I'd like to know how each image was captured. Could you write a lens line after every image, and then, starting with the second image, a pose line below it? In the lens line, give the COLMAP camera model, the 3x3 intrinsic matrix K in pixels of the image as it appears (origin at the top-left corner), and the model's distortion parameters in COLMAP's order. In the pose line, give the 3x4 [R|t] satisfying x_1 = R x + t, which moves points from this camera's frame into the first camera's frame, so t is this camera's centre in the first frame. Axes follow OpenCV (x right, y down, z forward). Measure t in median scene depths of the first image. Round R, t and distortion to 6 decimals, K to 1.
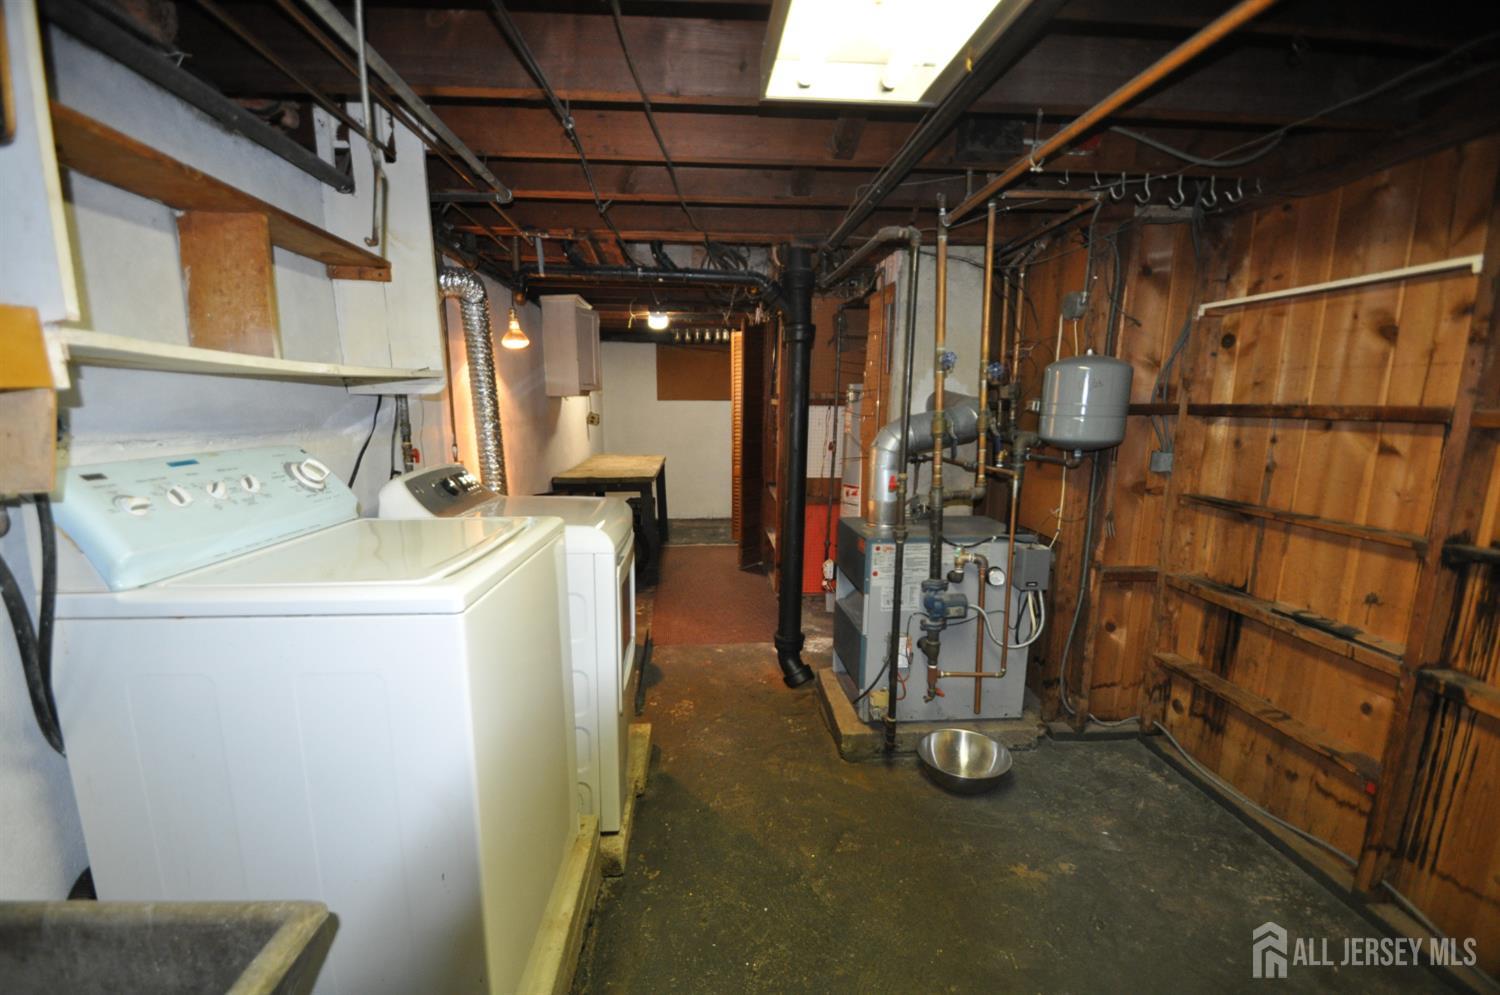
lens RADIAL K [[652.8, 0, 728.7], [0, 652.8, 521.5], [0, 0, 1]] dist [0.017202, -0.017915]
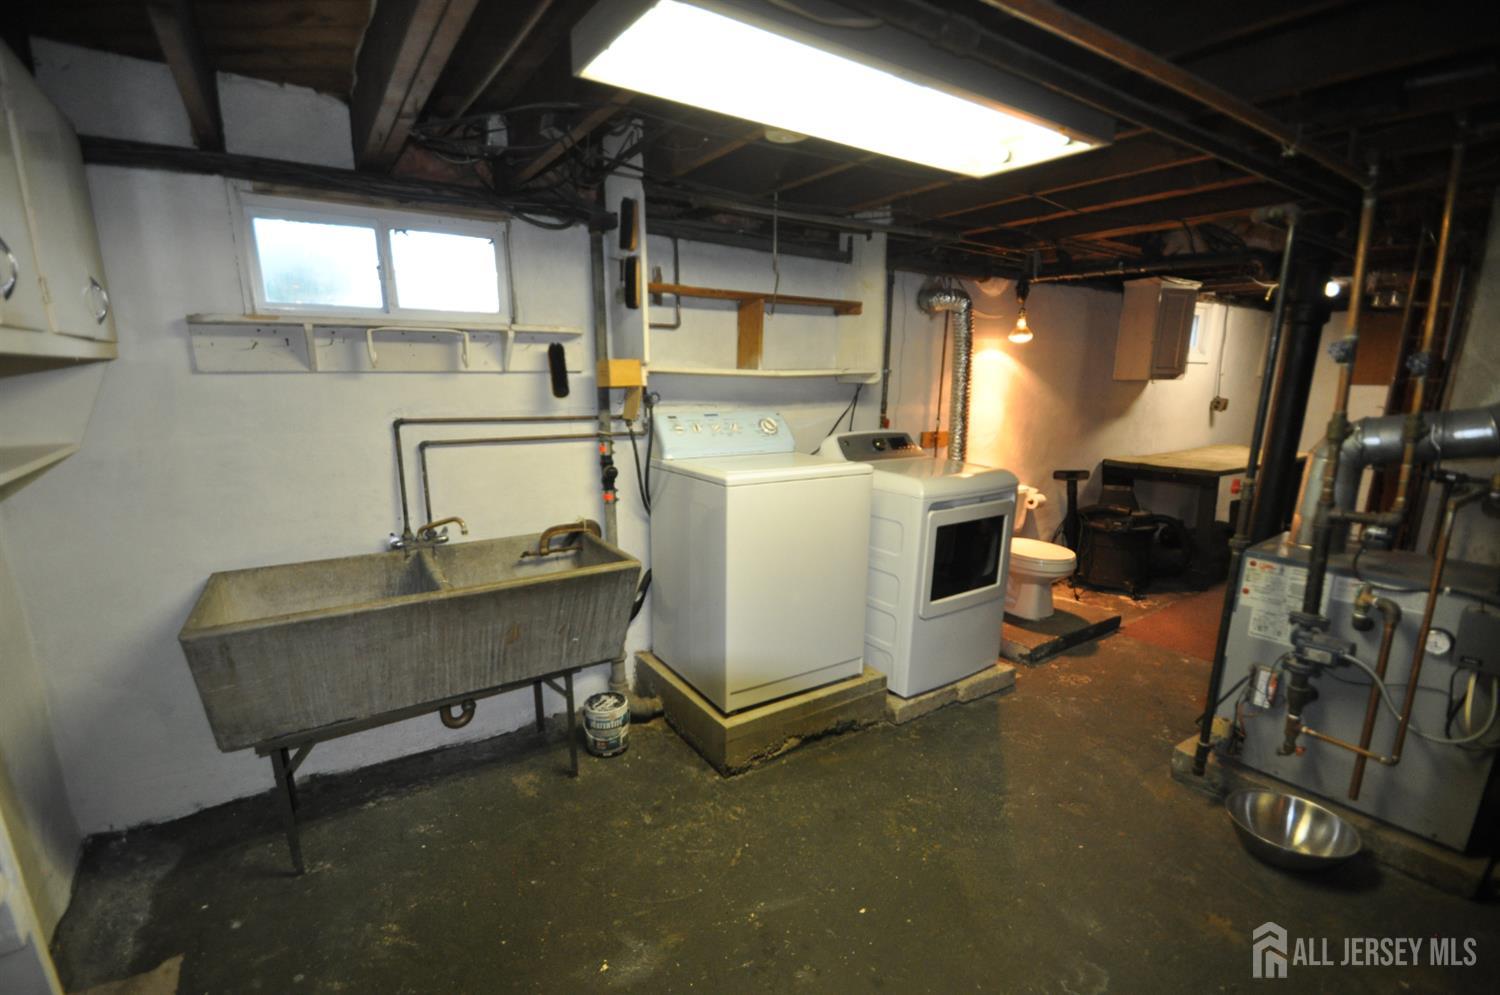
lens RADIAL K [[652.8, 0, 728.7], [0, 652.8, 521.5], [0, 0, 1]] dist [0.017202, -0.017915]
pose [[0.505354, 0.192964, -0.841060, 0.604287], [-0.163012, 0.978475, 0.126544, -0.011002], [0.847375, 0.073153, 0.525931, -0.072038]]
